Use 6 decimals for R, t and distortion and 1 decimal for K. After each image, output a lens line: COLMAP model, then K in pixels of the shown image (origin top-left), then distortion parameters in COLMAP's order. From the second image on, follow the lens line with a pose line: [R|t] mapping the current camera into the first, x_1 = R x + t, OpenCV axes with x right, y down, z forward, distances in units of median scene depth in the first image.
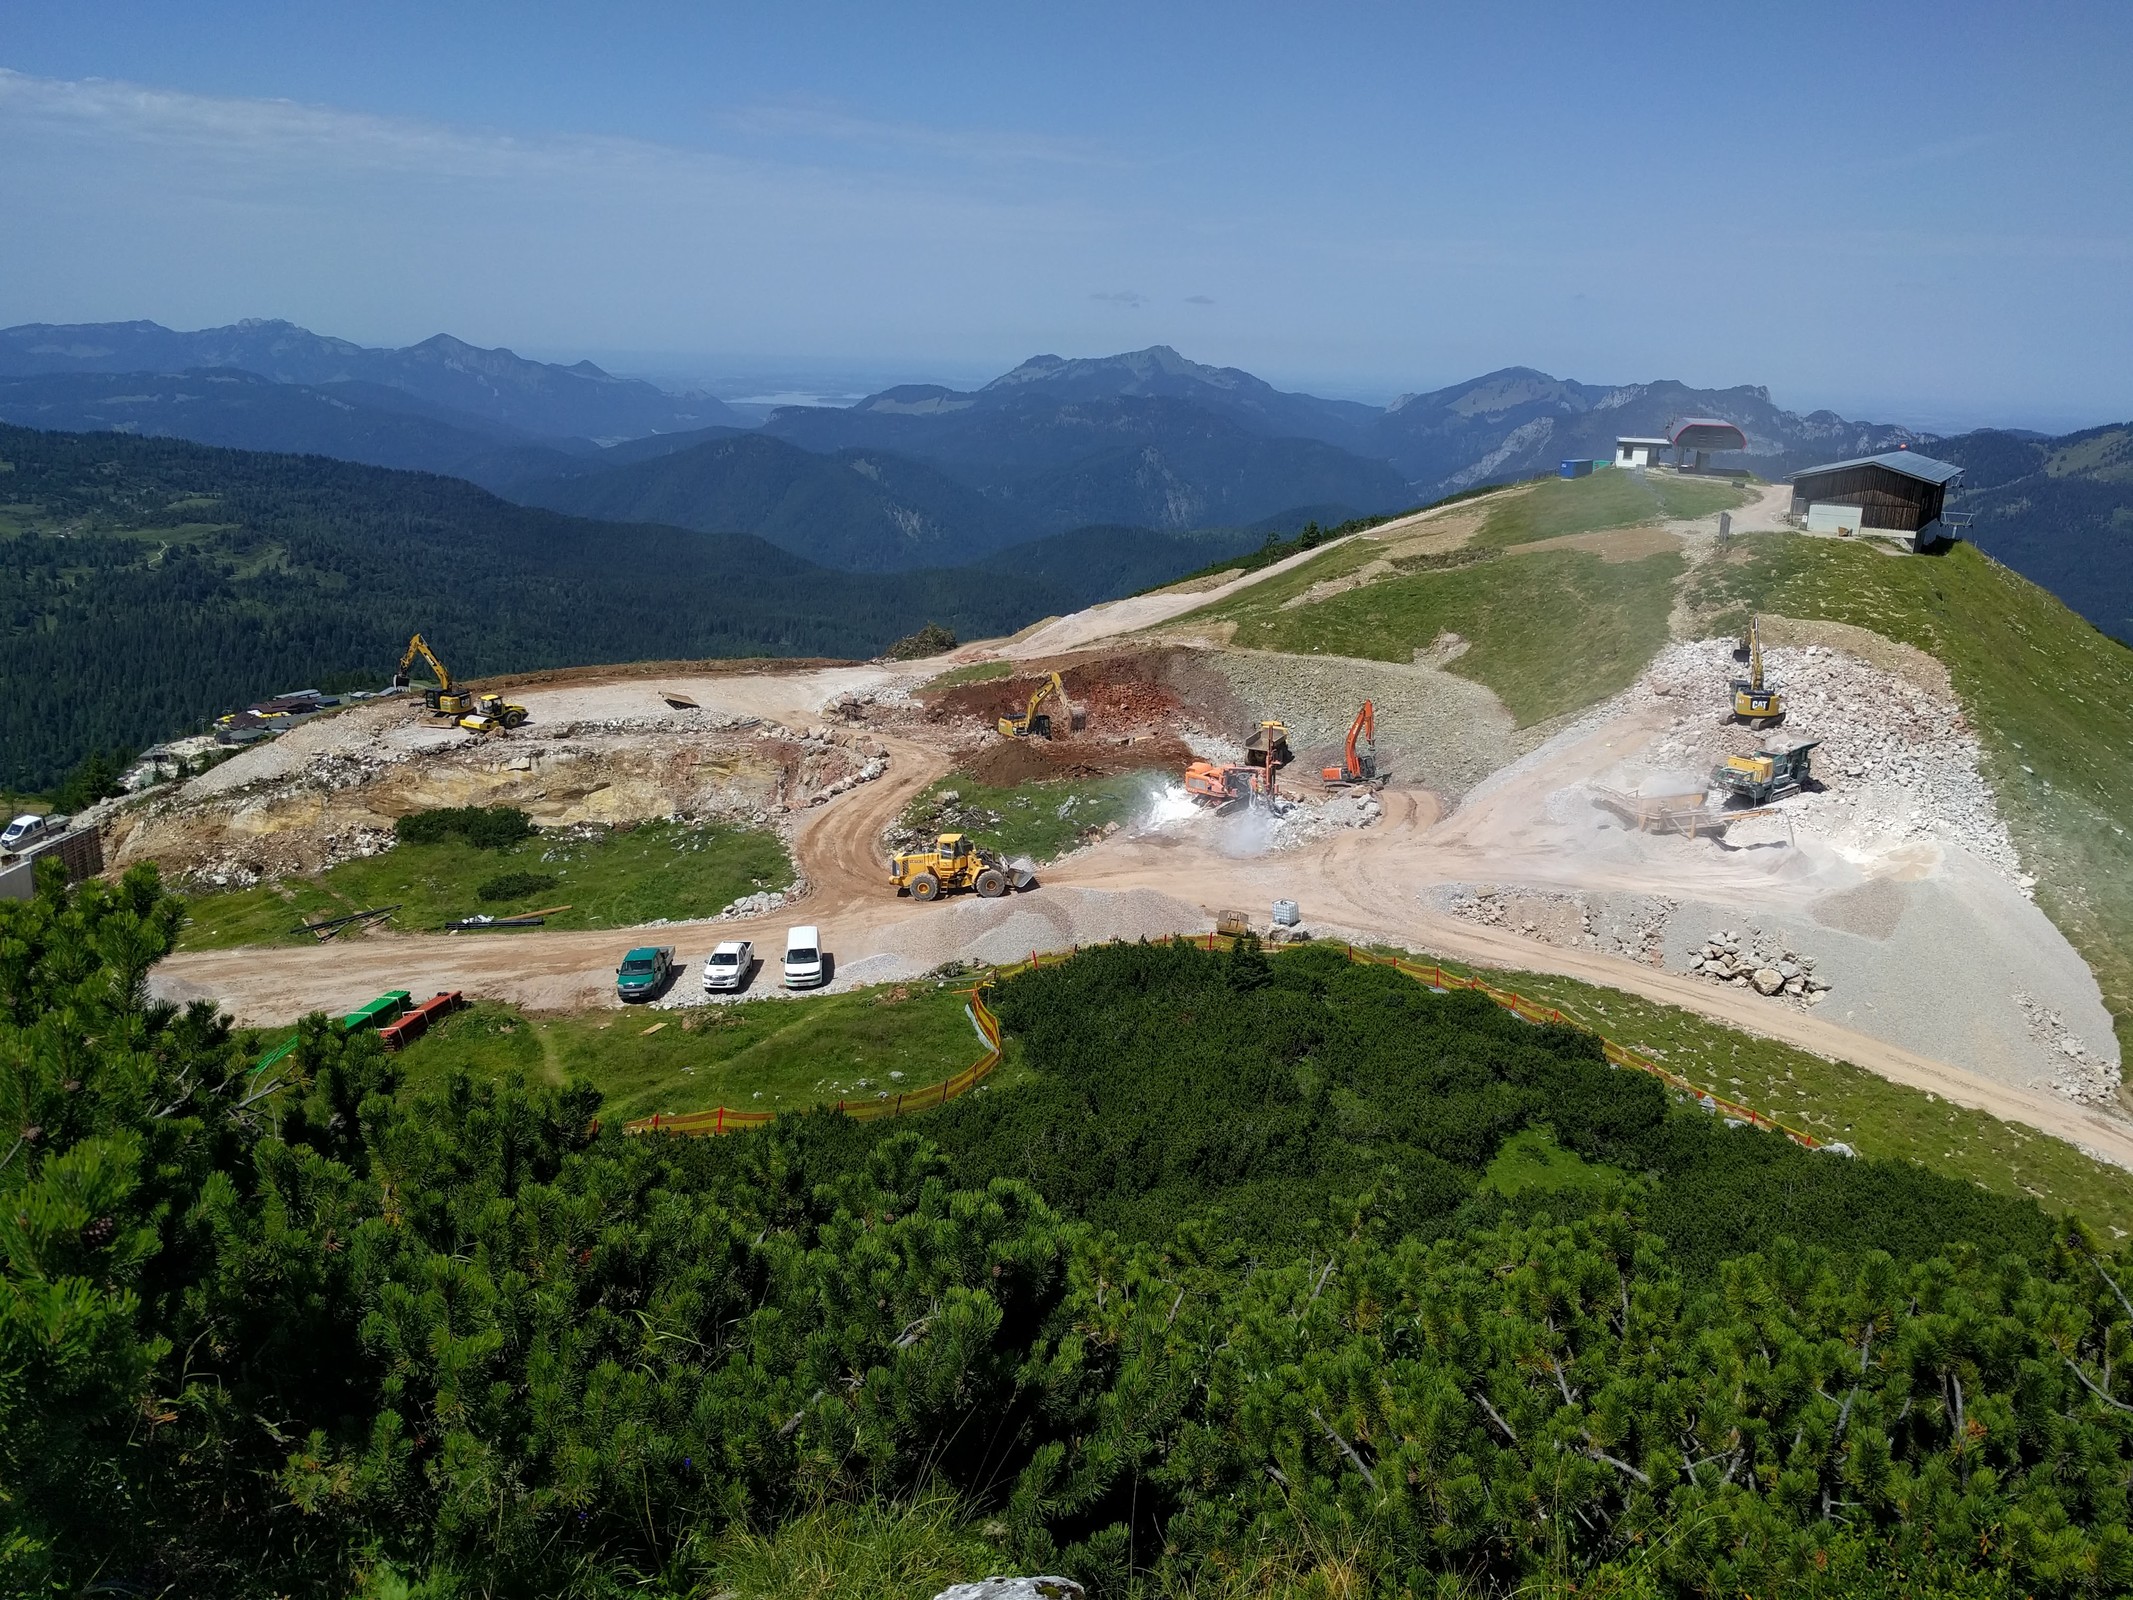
lens RADIAL K [[1718.7, 0, 1077.1], [0, 1718.7, 802.8], [0, 0, 1]] dist [0.011114, -0.011833]
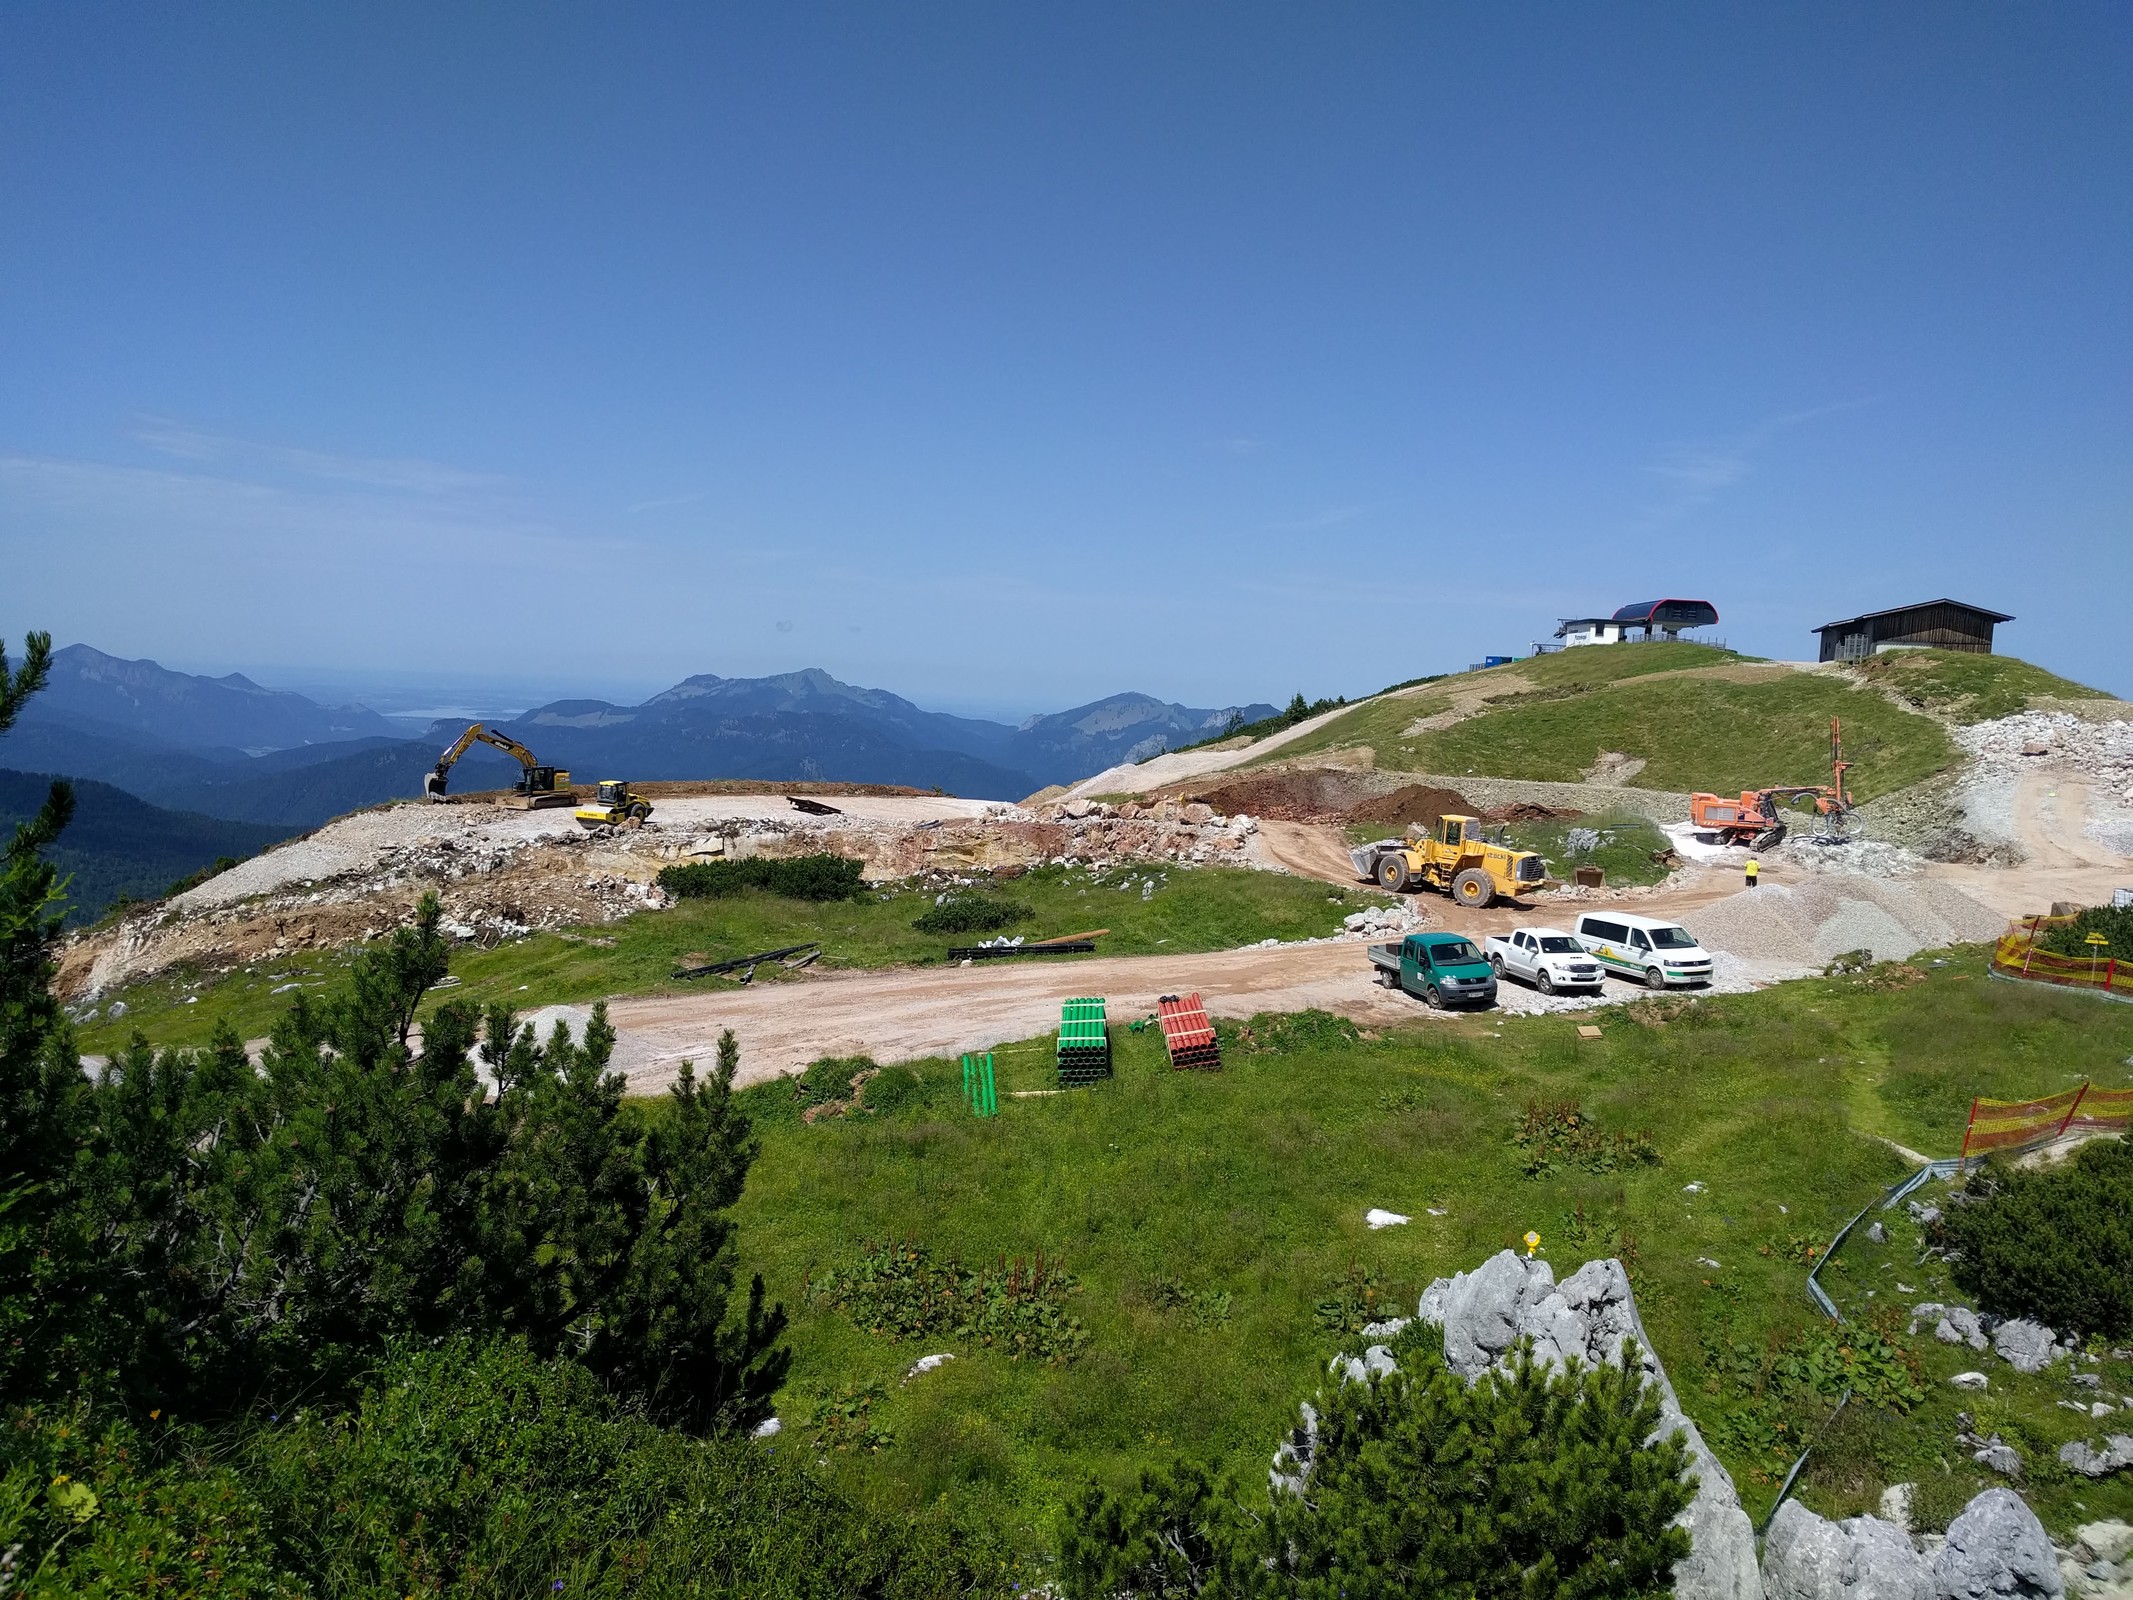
lens RADIAL K [[1615.2, 0, 1067.4], [0, 1615.2, 787.5], [0, 0, 1]] dist [0.018652, -0.005272]
pose [[0.979174, -0.000319, 0.203021, -0.313110], [0.038142, 0.982481, -0.182417, 0.085018], [-0.199406, 0.186362, 0.962033, 0.297100]]
